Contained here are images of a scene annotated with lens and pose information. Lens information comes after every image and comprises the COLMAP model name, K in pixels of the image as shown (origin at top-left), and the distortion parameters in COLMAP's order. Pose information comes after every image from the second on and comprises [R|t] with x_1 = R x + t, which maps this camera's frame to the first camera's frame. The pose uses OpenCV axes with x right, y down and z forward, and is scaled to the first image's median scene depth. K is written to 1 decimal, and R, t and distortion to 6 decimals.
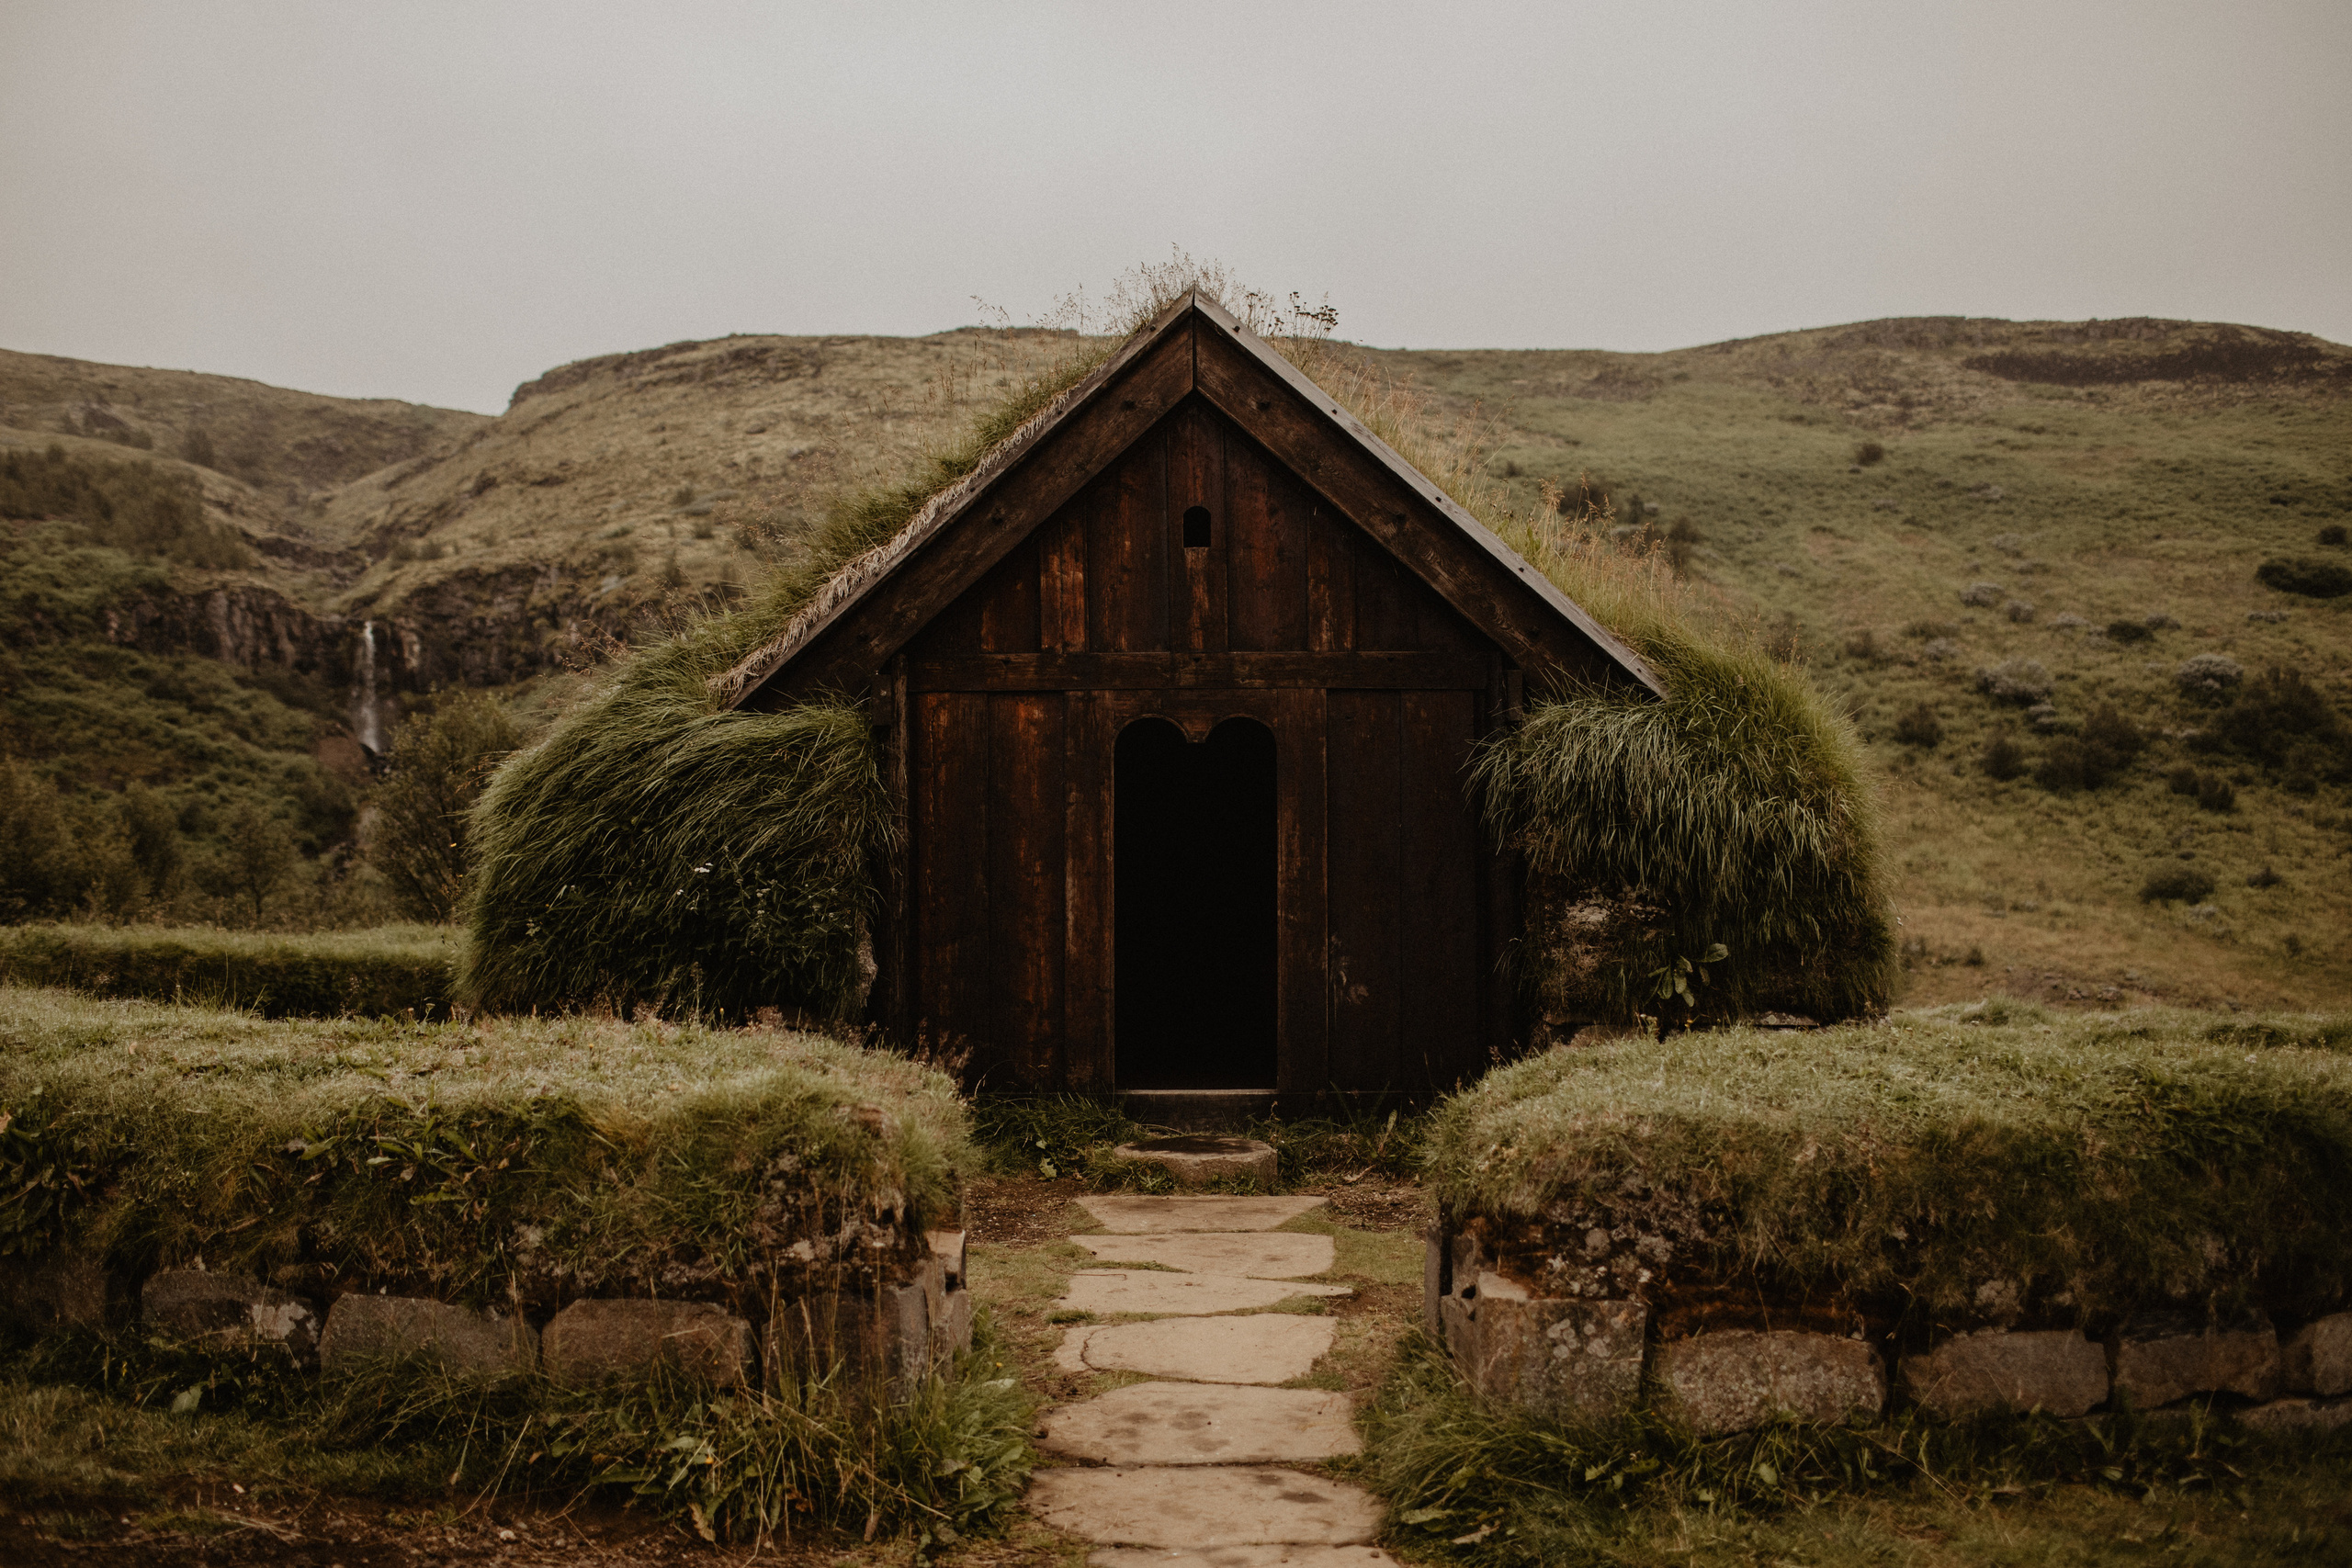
lens RADIAL K [[2425.6, 0, 1138.4], [0, 2425.6, 735.1], [0, 0, 1]] dist [-0.102444, 0.123489]
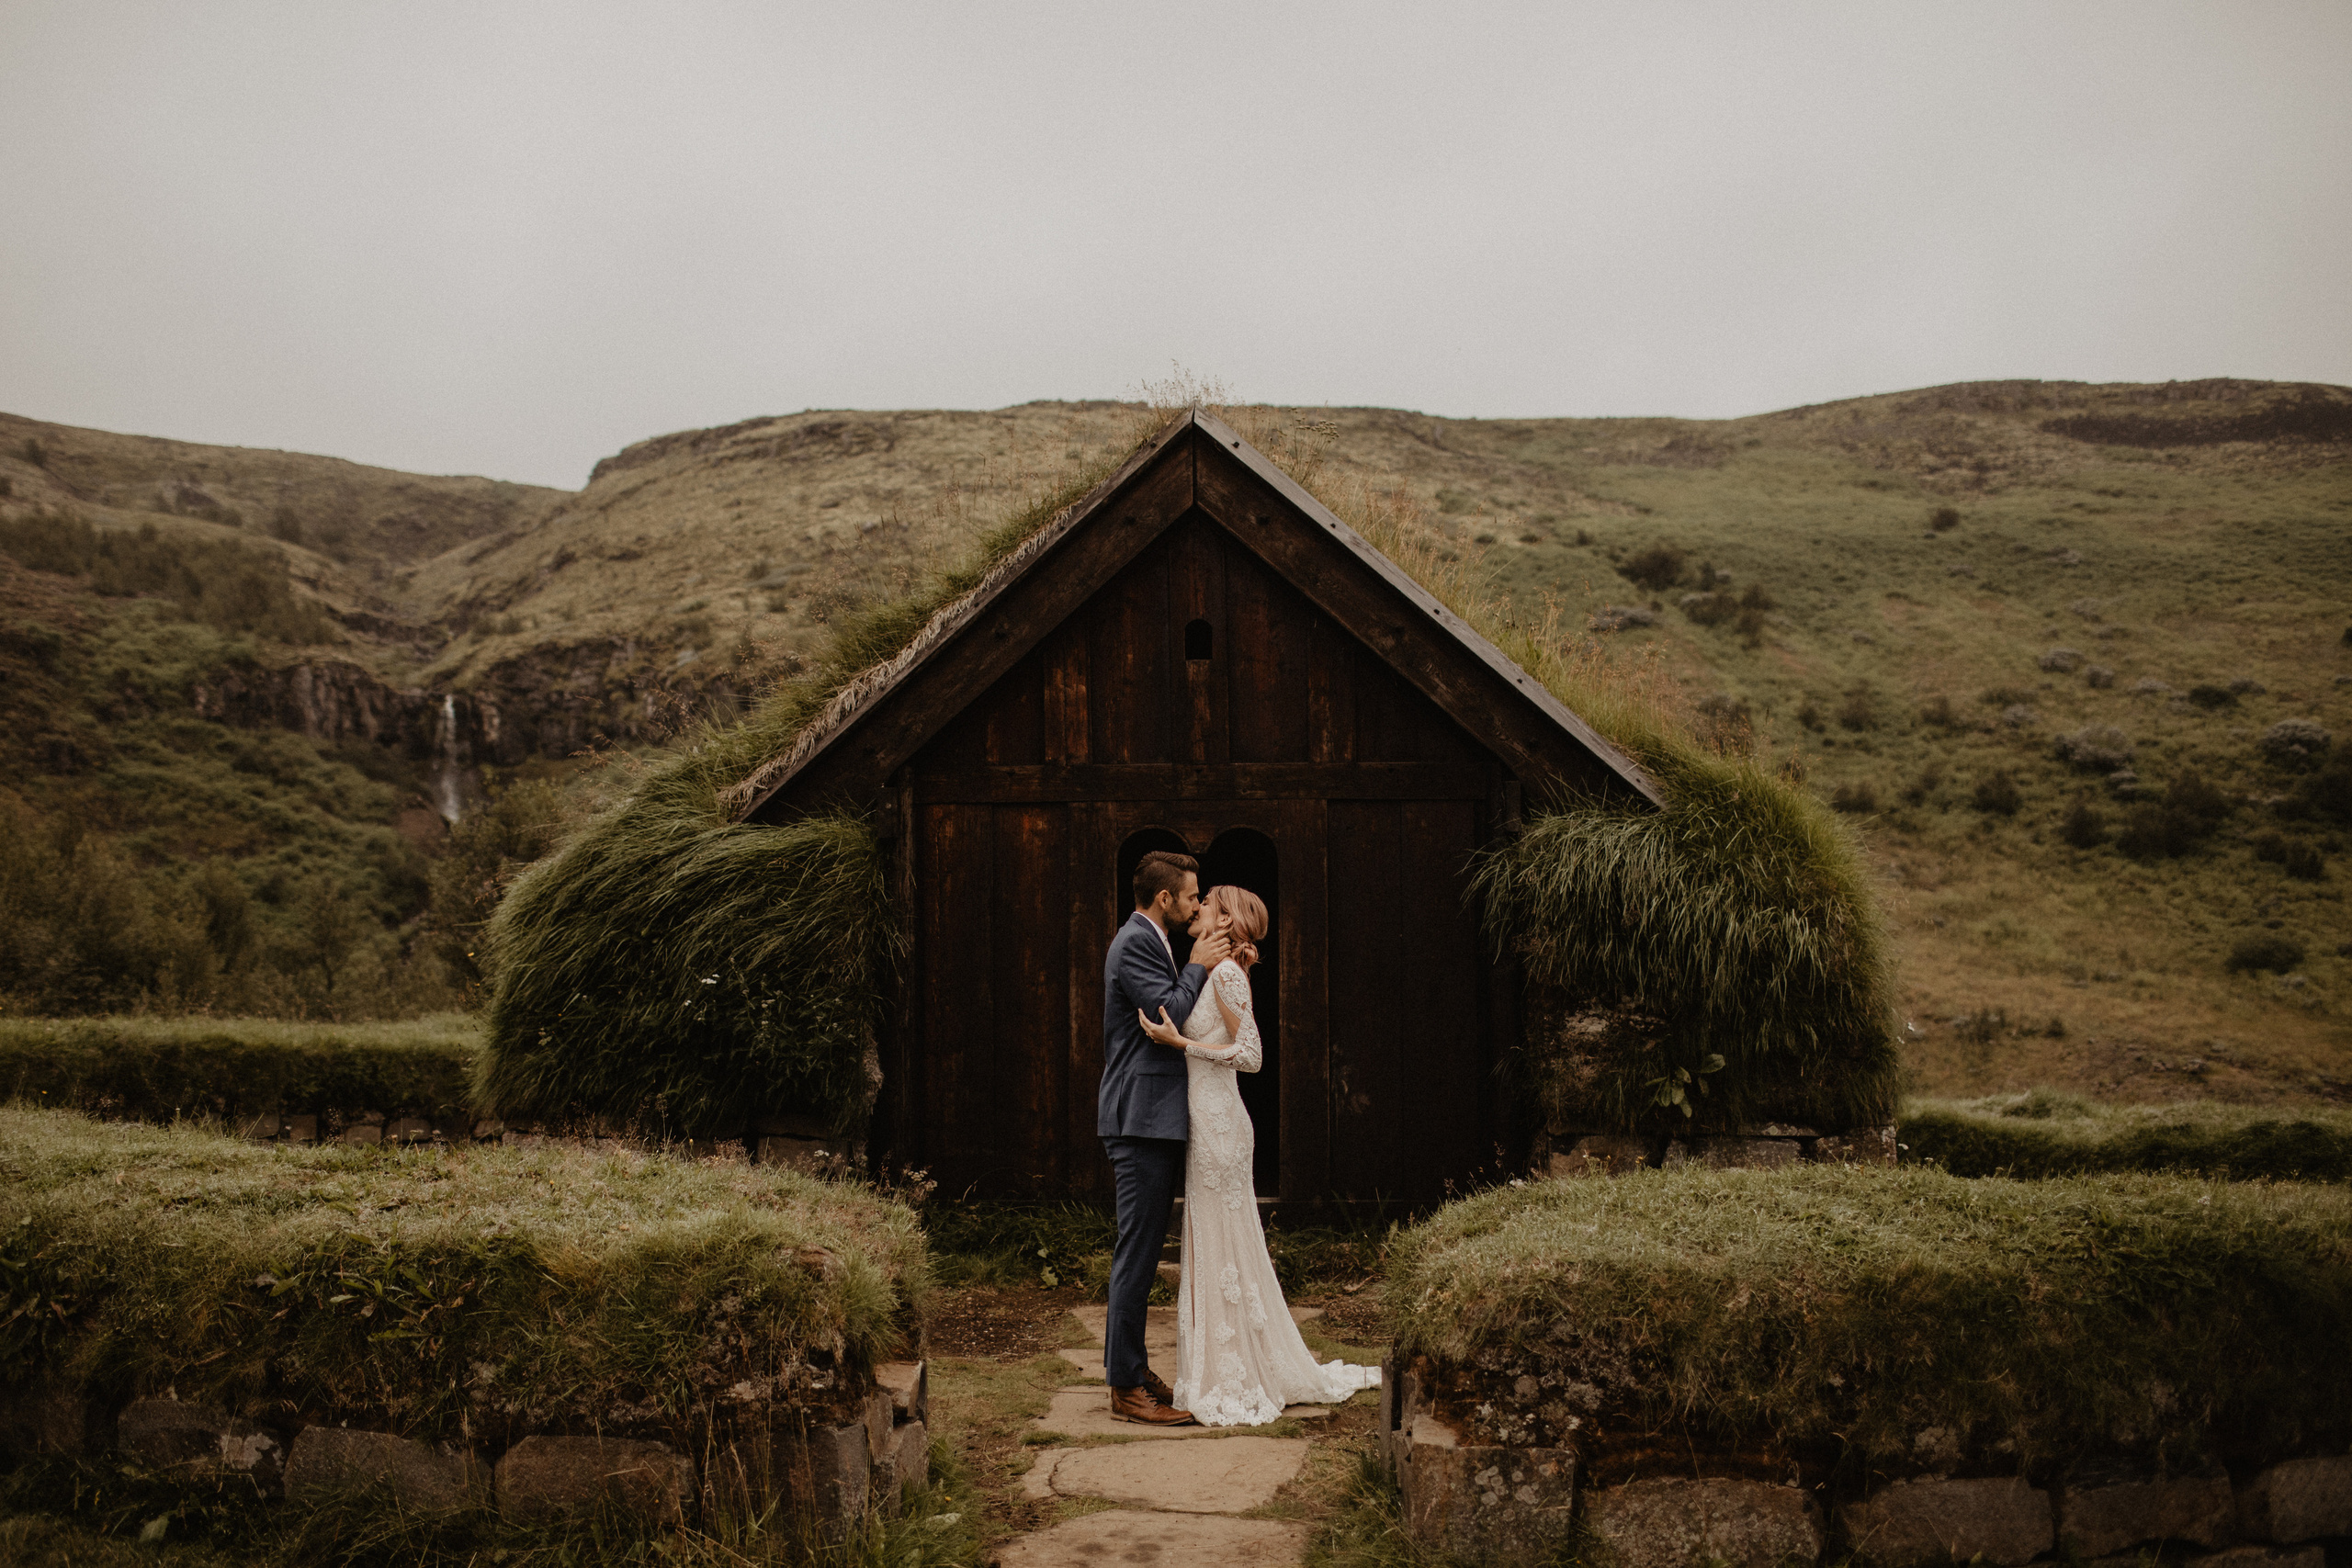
lens RADIAL K [[2418.4, 0, 1101.6], [0, 2418.4, 729.9], [0, 0, 1]] dist [-0.101640, 0.120702]
pose [[0.998964, -0.004349, -0.045308, 0.029317], [0.002950, 0.999518, -0.030891, -0.017113], [0.045421, 0.030726, 0.998495, -0.009018]]
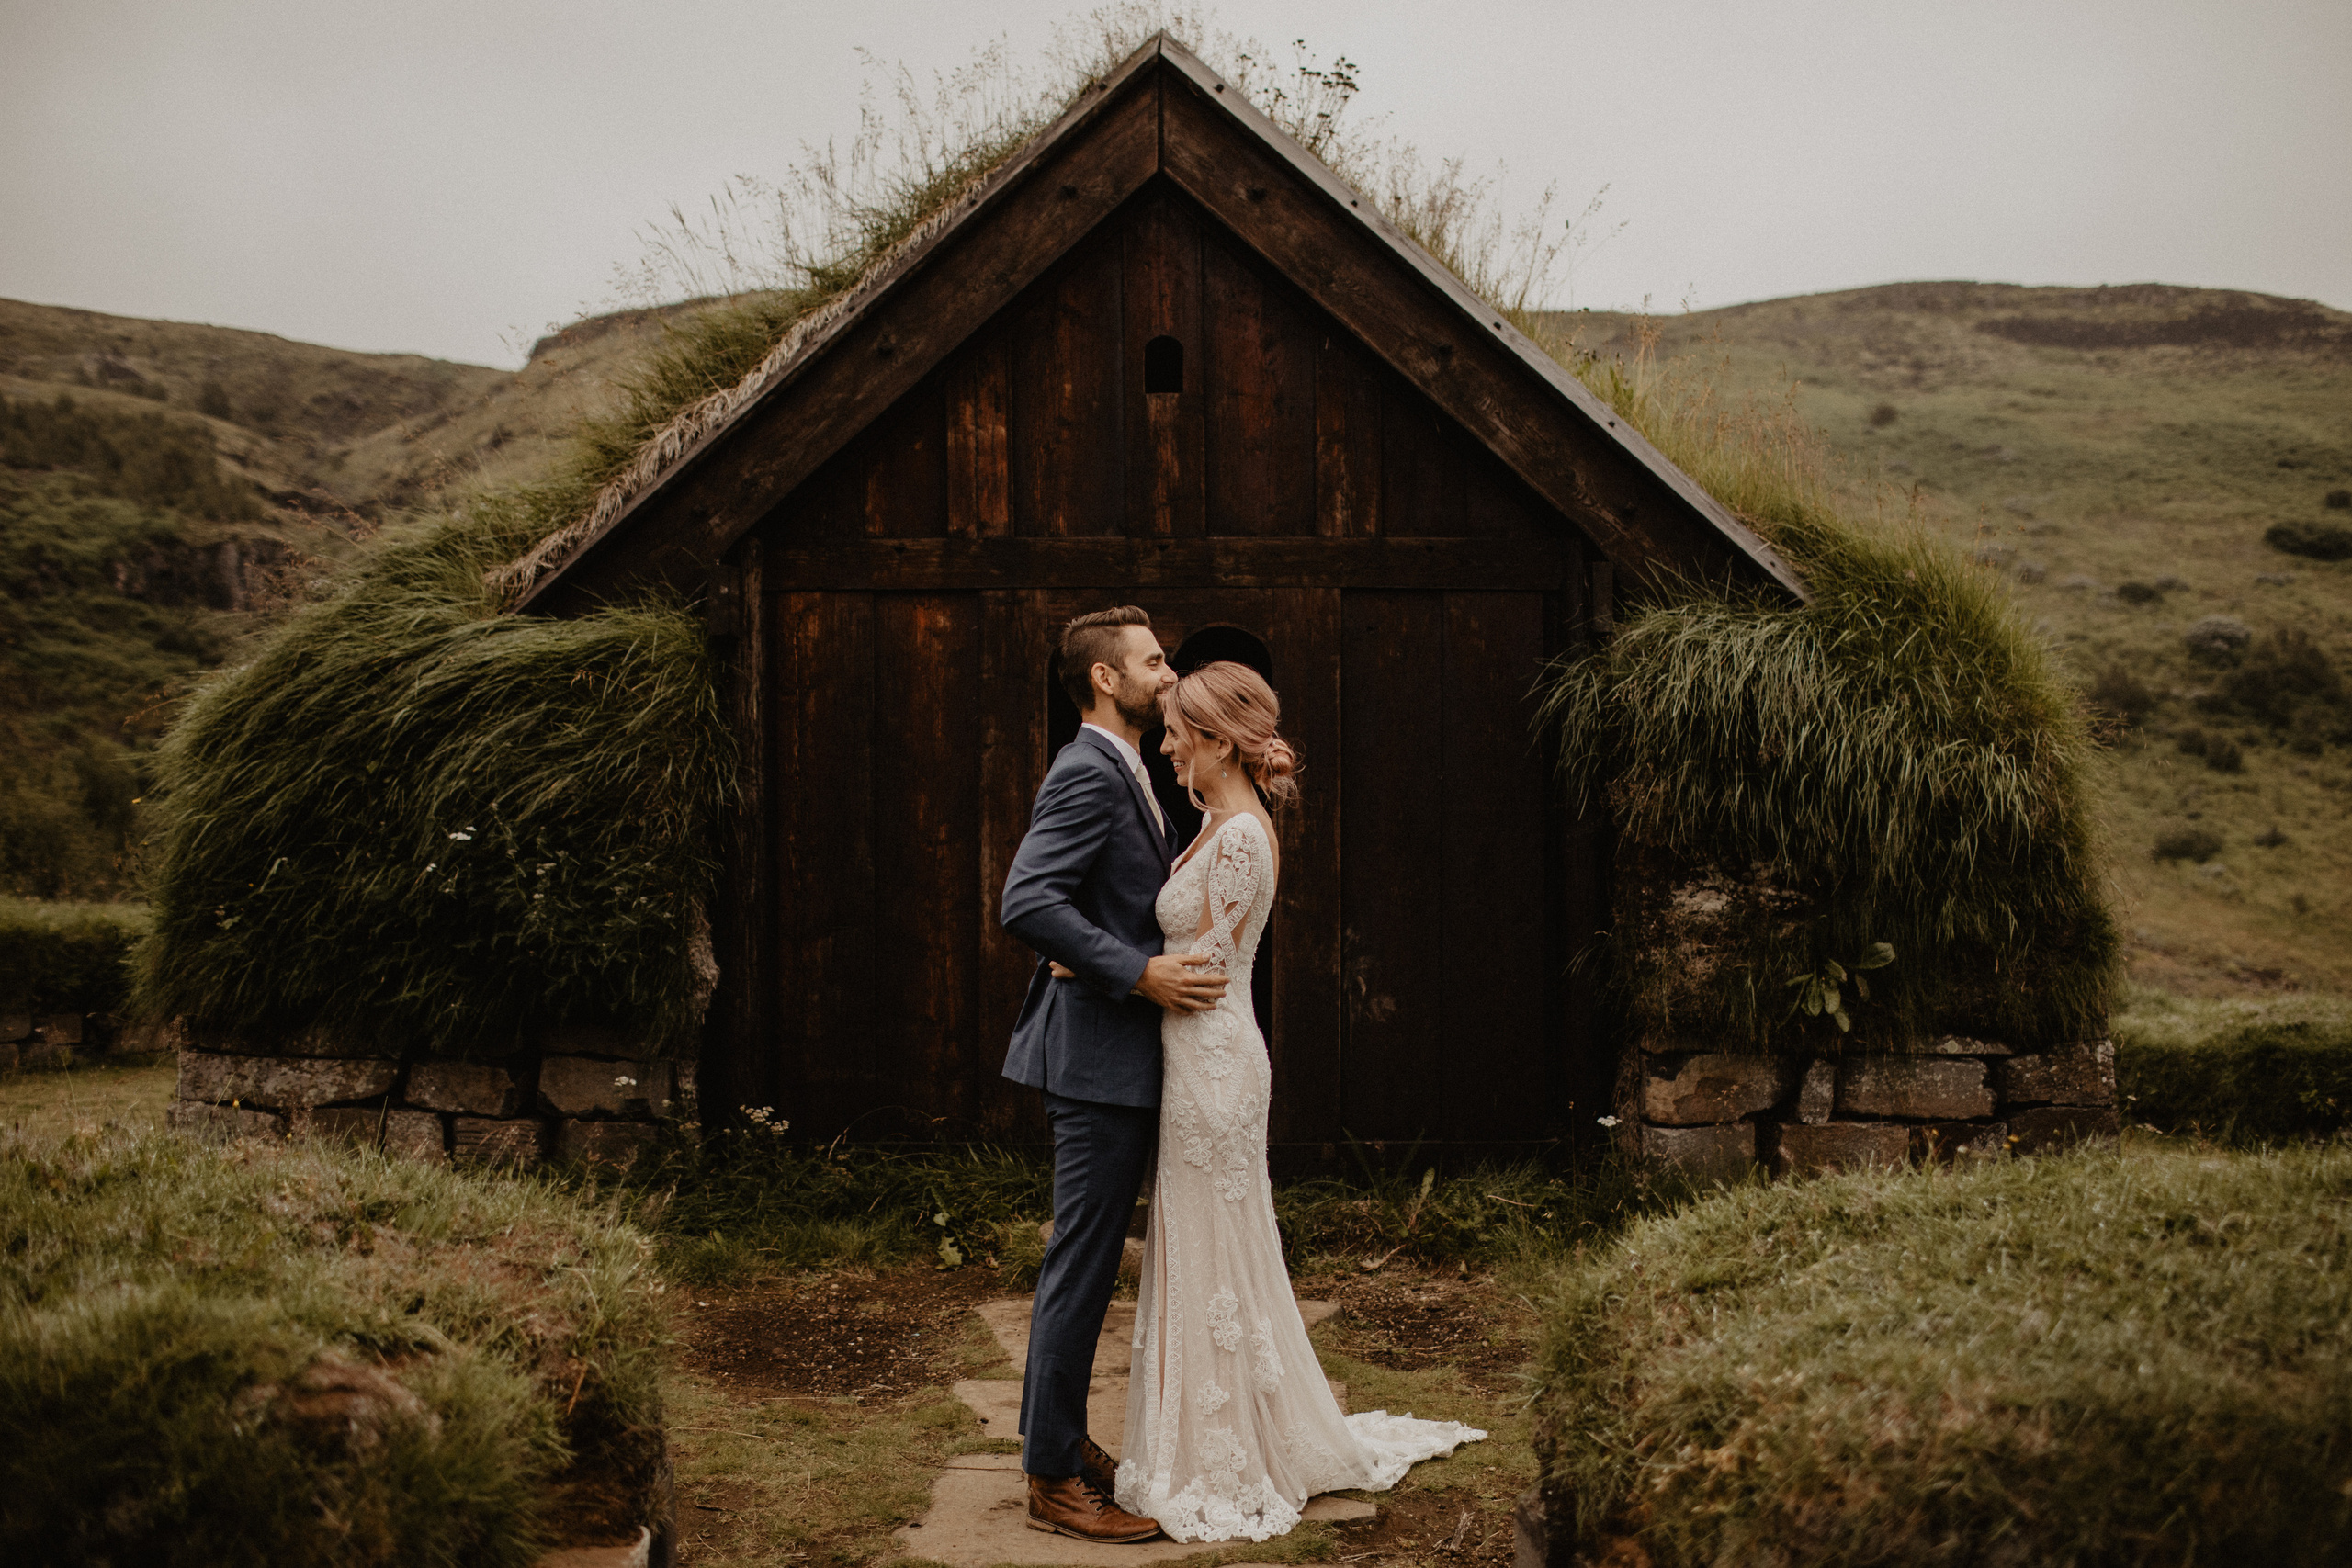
lens RADIAL K [[2397.8, 0, 1213.6], [0, 2397.8, 781.0], [0, 0, 1]] dist [-0.097860, 0.111886]
pose [[0.999710, 0.003115, 0.023883, 0.022354], [-0.004004, 0.999299, 0.037235, 0.011899], [-0.023751, -0.037320, 0.999021, 0.280164]]
